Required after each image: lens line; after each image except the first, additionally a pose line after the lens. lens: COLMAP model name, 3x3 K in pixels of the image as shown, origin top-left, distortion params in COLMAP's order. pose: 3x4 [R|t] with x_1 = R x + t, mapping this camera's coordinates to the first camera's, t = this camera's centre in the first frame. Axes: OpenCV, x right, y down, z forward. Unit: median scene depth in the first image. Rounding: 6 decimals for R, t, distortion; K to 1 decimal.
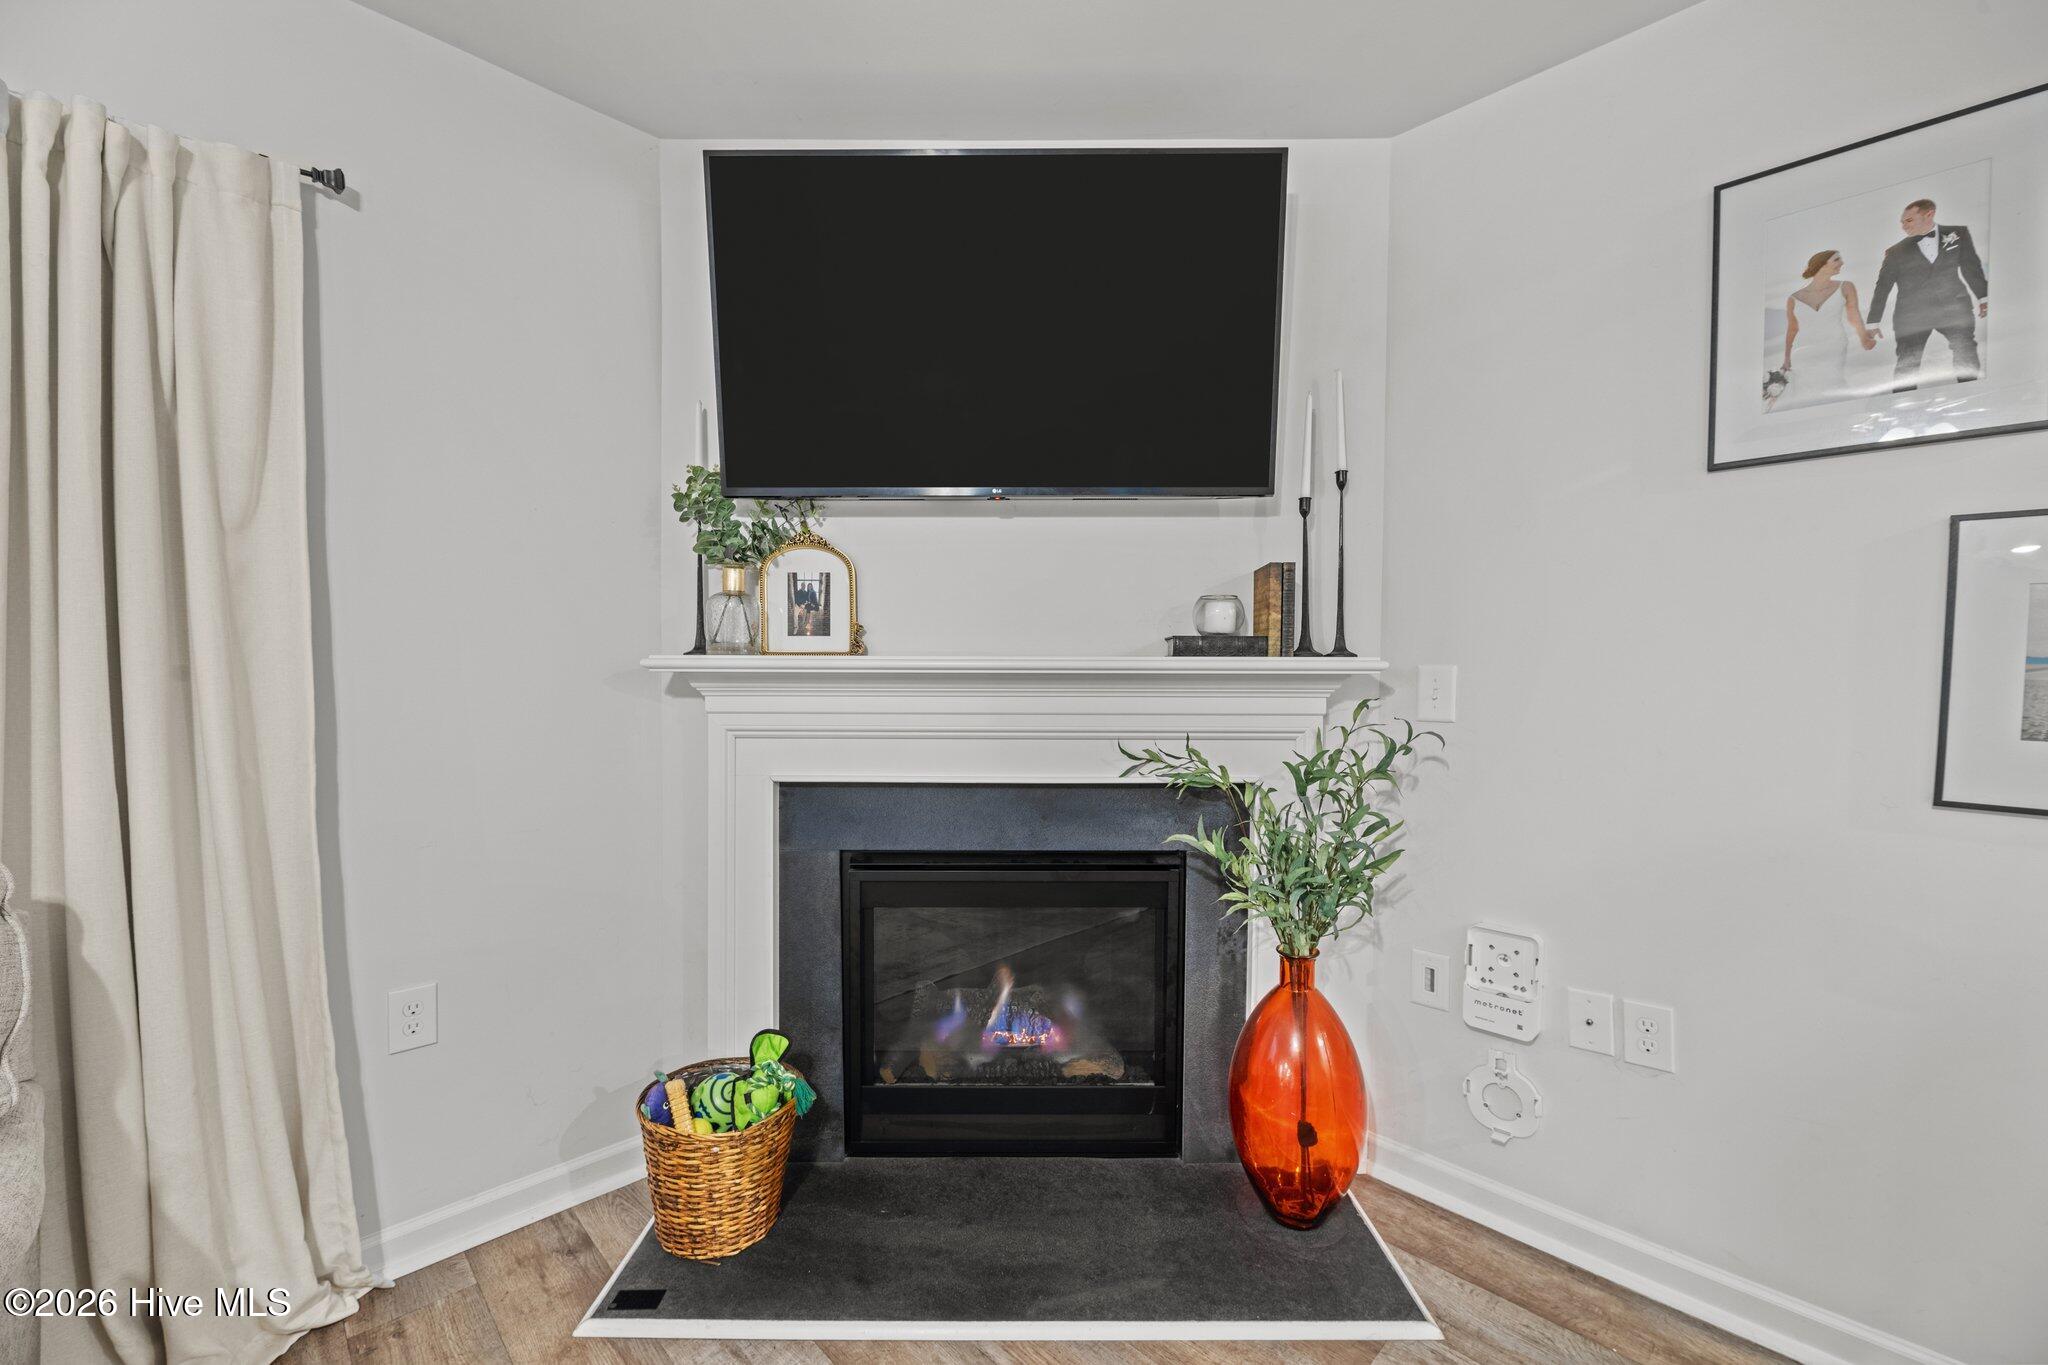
lens RADIAL K [[816.9, 0, 1026.5], [0, 816.9, 698.1], [0, 0, 1]] dist [0.000520, -0.004534]
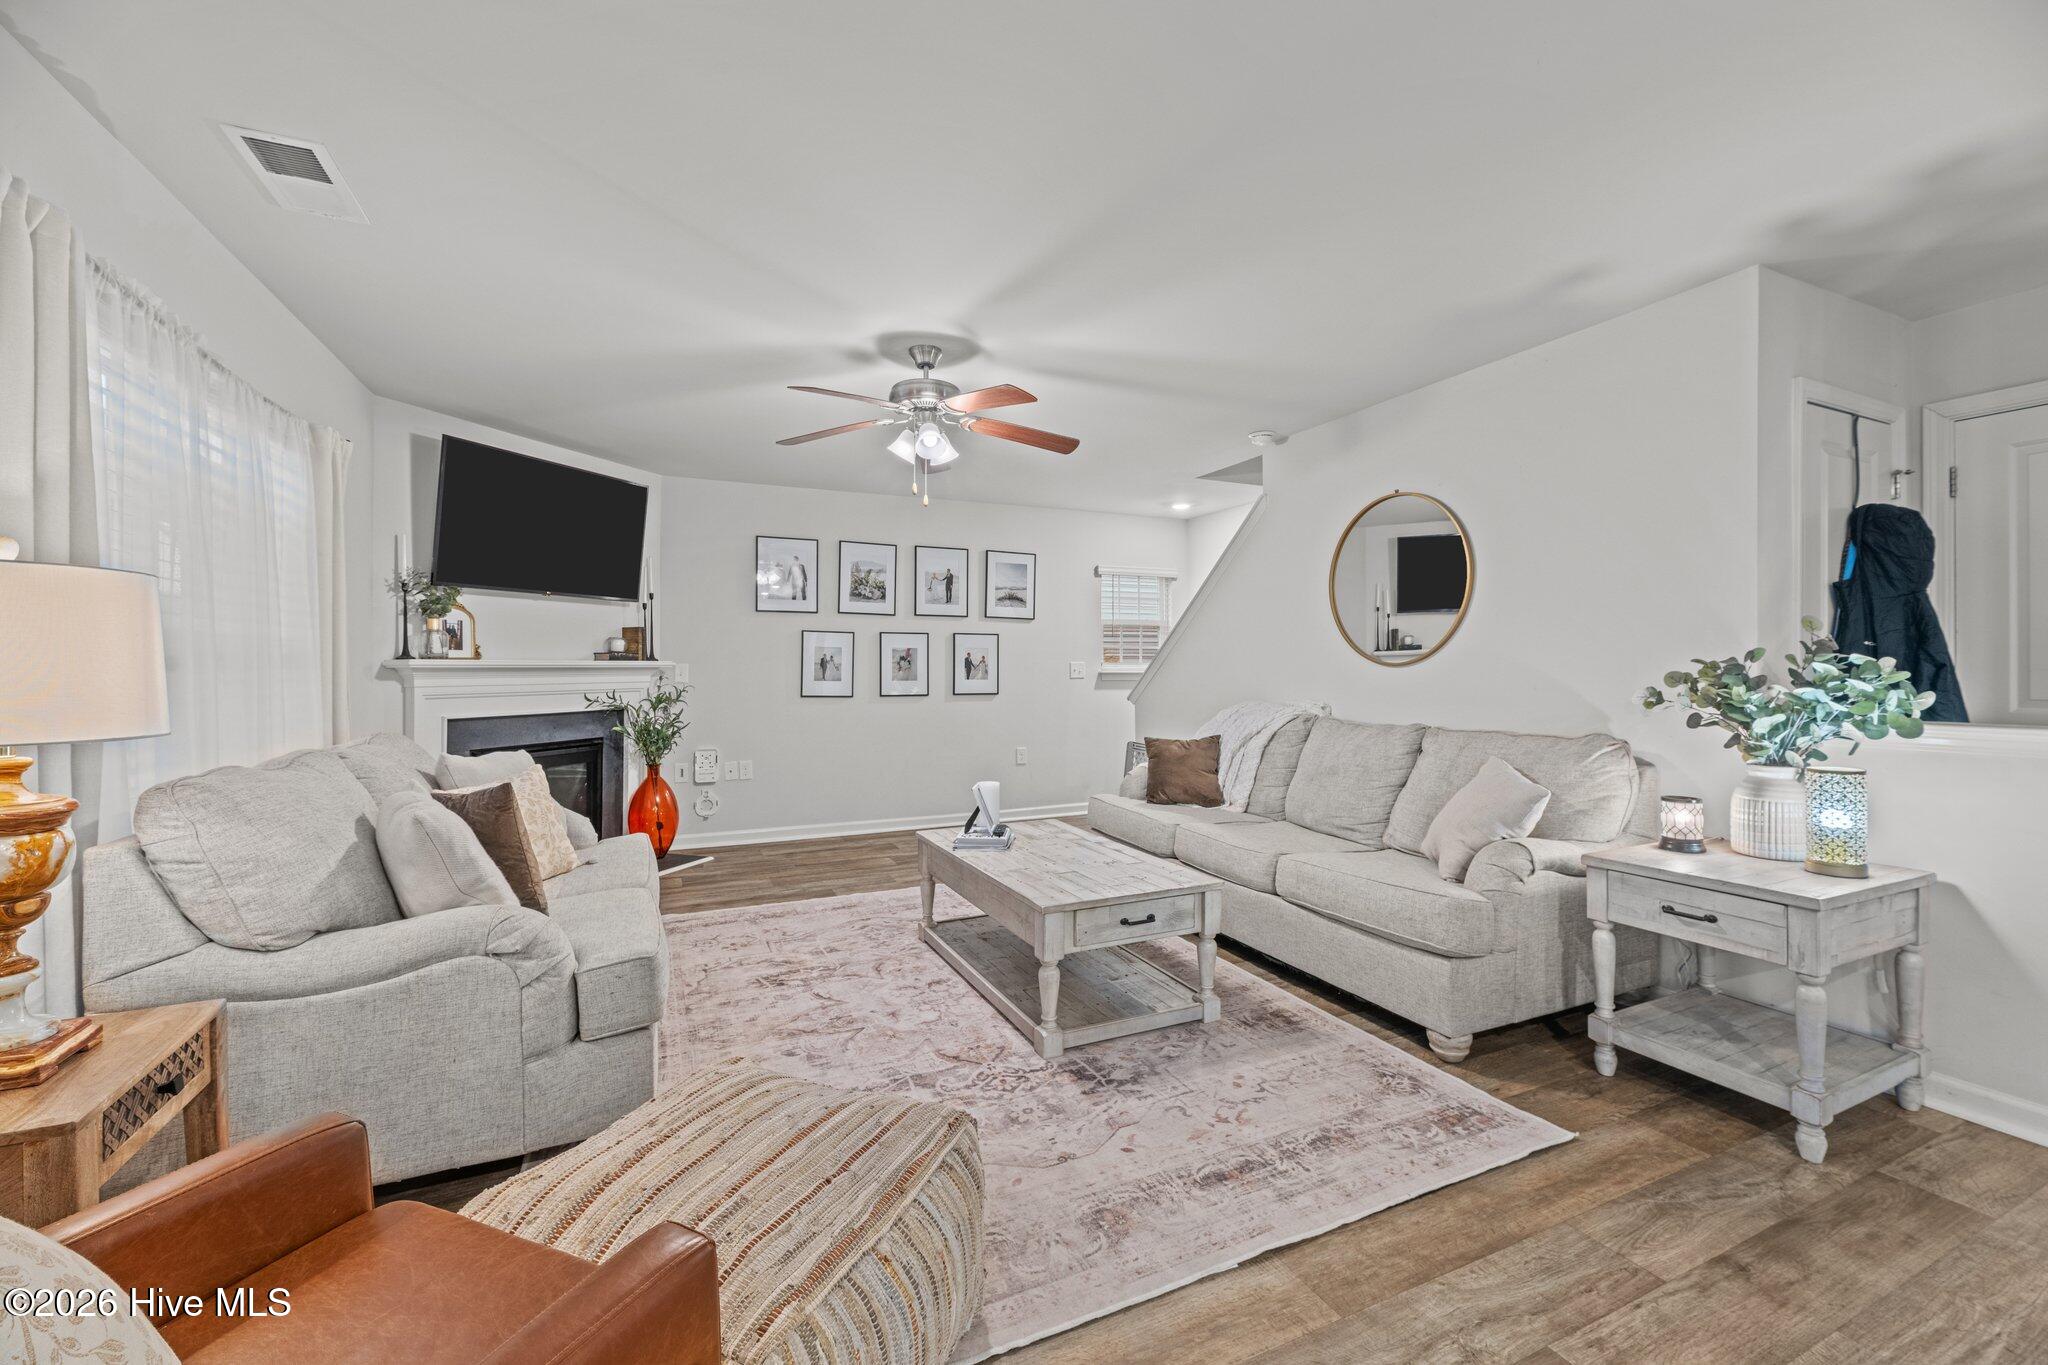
lens RADIAL K [[829.2, 0, 1033.0], [0, 829.2, 663.8], [0, 0, 1]] dist [0.000161, -0.005121]
pose [[0.343407, -0.002018, 0.939185, -1.806564], [0.027162, 0.999601, -0.007784, 0.017005], [-0.938794, 0.028184, 0.343325, -1.166929]]
